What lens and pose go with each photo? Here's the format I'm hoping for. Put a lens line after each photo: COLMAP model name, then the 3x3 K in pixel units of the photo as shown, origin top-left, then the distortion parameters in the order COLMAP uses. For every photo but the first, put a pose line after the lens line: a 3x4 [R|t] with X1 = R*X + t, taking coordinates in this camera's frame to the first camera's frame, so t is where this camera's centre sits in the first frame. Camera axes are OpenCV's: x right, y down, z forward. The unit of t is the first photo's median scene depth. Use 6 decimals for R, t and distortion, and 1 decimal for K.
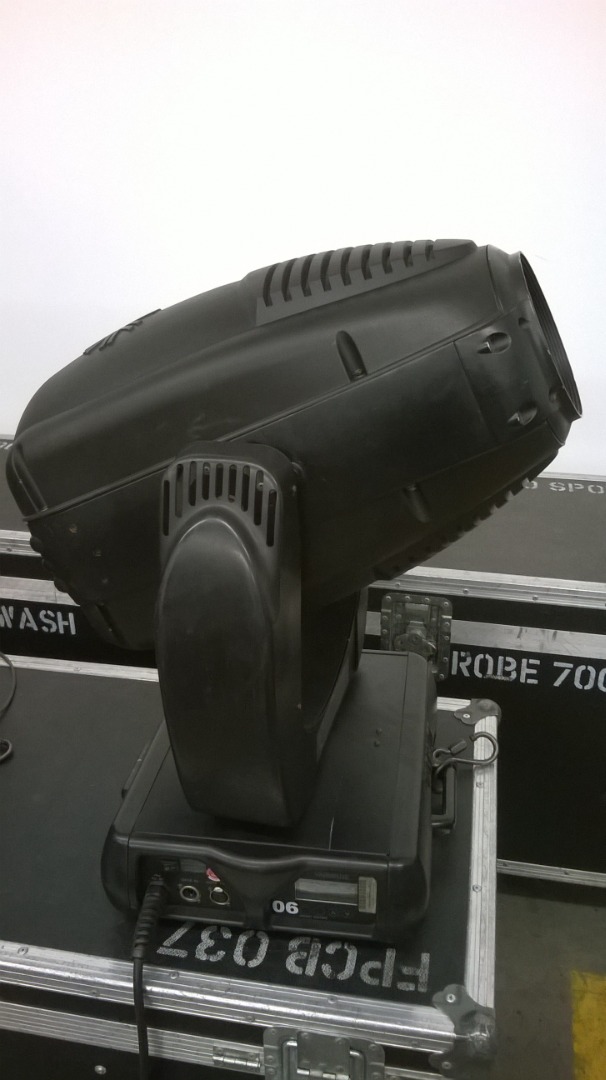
lens RADIAL K [[935.0, 0, 303.0], [0, 935.0, 540.0], [0, 0, 1]] dist [0.087196, -0.302758]
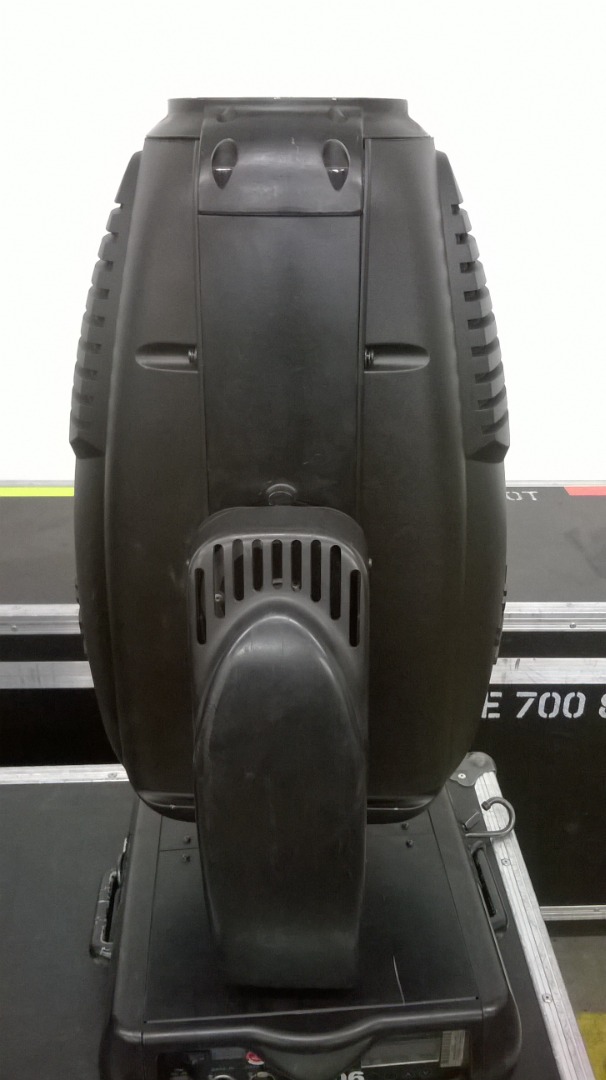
lens RADIAL K [[935.0, 0, 303.0], [0, 935.0, 540.0], [0, 0, 1]] dist [0.087196, -0.302758]
pose [[0.975720, -0.087107, 0.200956, -0.172007], [0.087531, 0.996139, 0.006795, -0.068056], [-0.200772, 0.010960, 0.979577, 0.236493]]
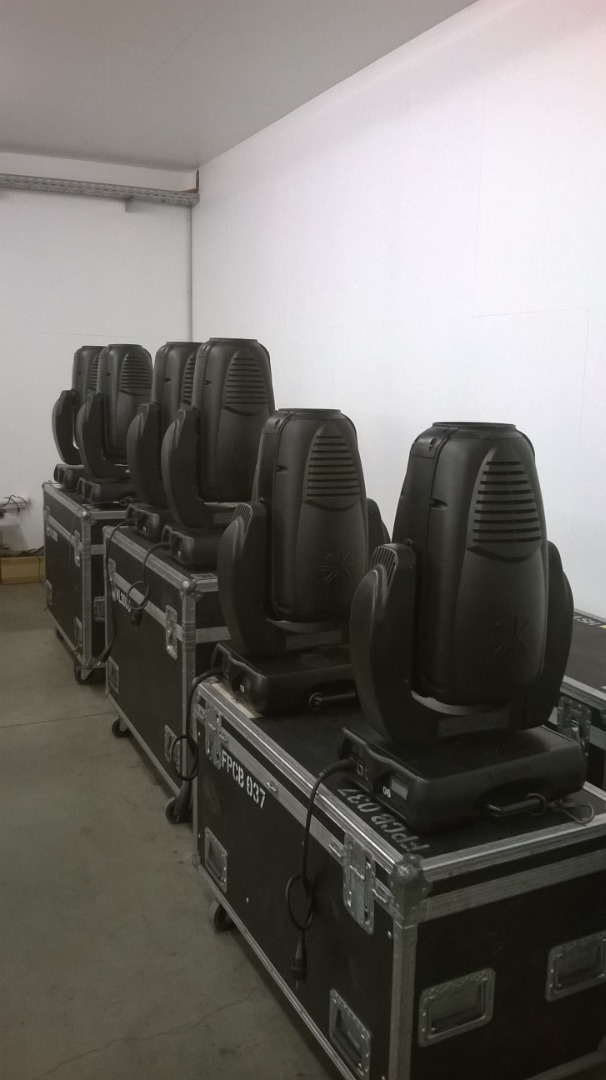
lens RADIAL K [[935.0, 0, 303.0], [0, 935.0, 540.0], [0, 0, 1]] dist [0.087196, -0.302758]
pose [[0.573328, 0.140966, -0.807108, 1.367454], [-0.375288, 0.920856, -0.105753, 0.184677], [0.728323, 0.363529, 0.580855, -0.430076]]
